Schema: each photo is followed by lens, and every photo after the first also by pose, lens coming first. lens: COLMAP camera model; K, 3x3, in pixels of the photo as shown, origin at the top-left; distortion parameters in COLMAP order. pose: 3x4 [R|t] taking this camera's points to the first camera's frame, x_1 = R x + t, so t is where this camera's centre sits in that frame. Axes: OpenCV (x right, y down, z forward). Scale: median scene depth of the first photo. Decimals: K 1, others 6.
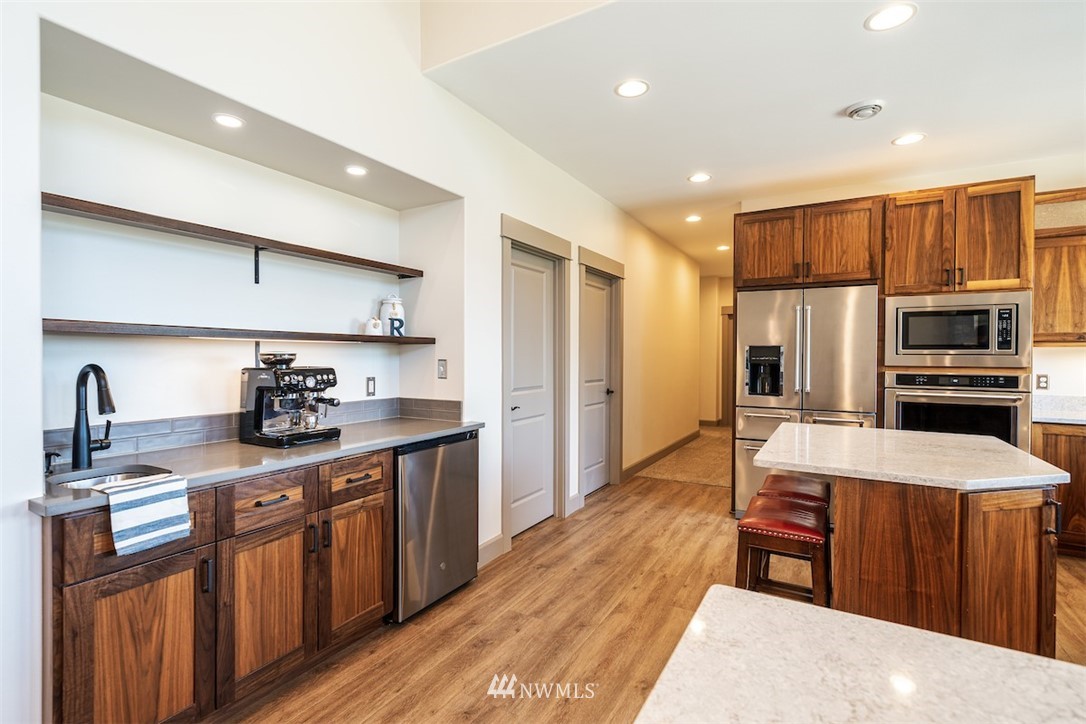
lens RADIAL K [[526.4, 0, 510.1], [0, 526.4, 359.3], [0, 0, 1]] dist [0.002779, 0.000612]
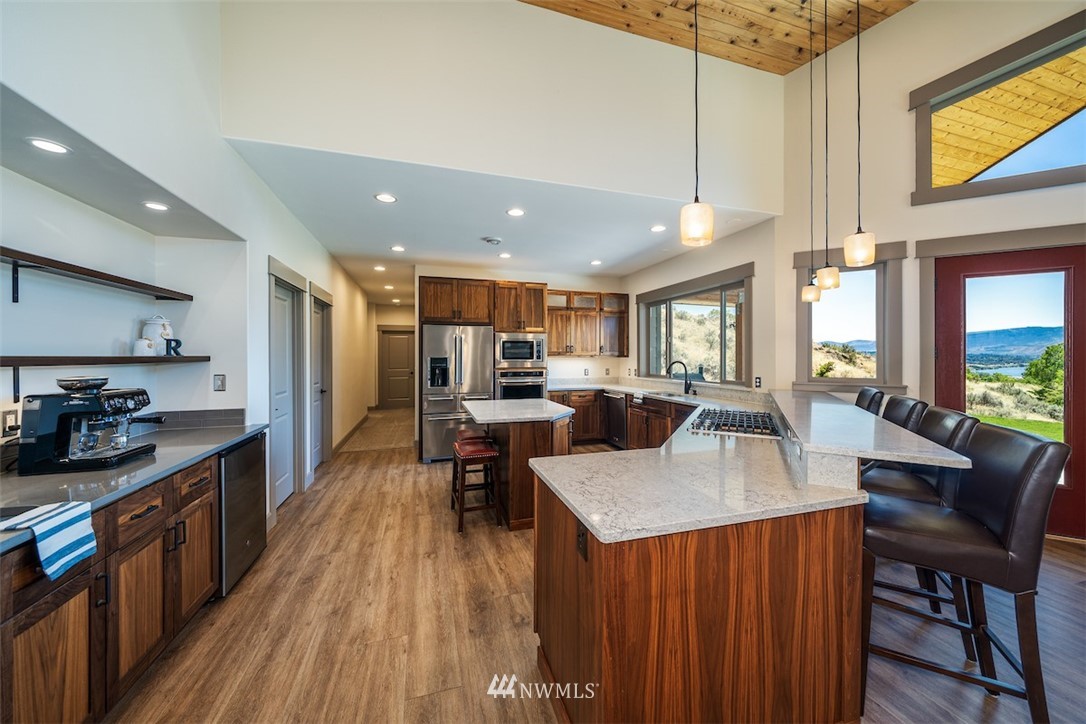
lens RADIAL K [[394.8, 0, 558.4], [0, 394.8, 356.1], [0, 0, 1]] dist [-0.000655, -0.000012]
pose [[0.633590, -0.005180, 0.773651, -0.309447], [0.009551, 0.999954, -0.001126, -0.030661], [-0.773610, 0.008102, 0.633610, -0.123483]]
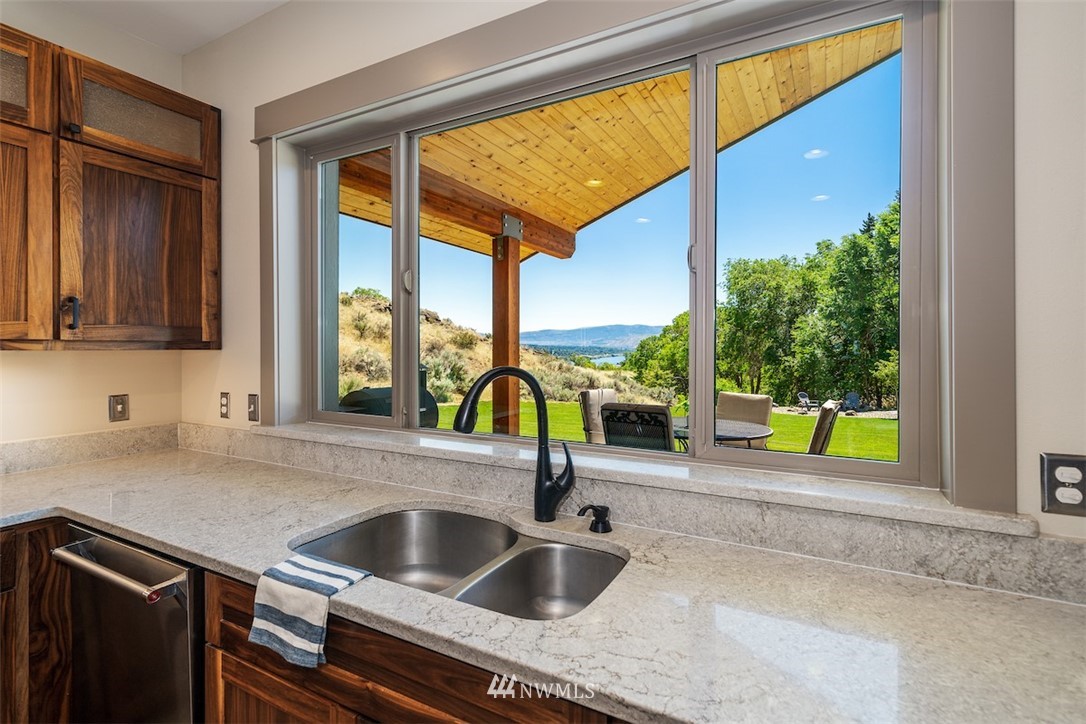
lens RADIAL K [[499.6, 0, 570.4], [0, 499.6, 347.7], [0, 0, 1]] dist [0.001268, 0.000331]
pose [[-0.088095, -0.005369, 0.996098, 0.796904], [0.009318, 0.999937, 0.006214, -0.024943], [-0.996069, 0.009829, -0.088039, 0.484354]]
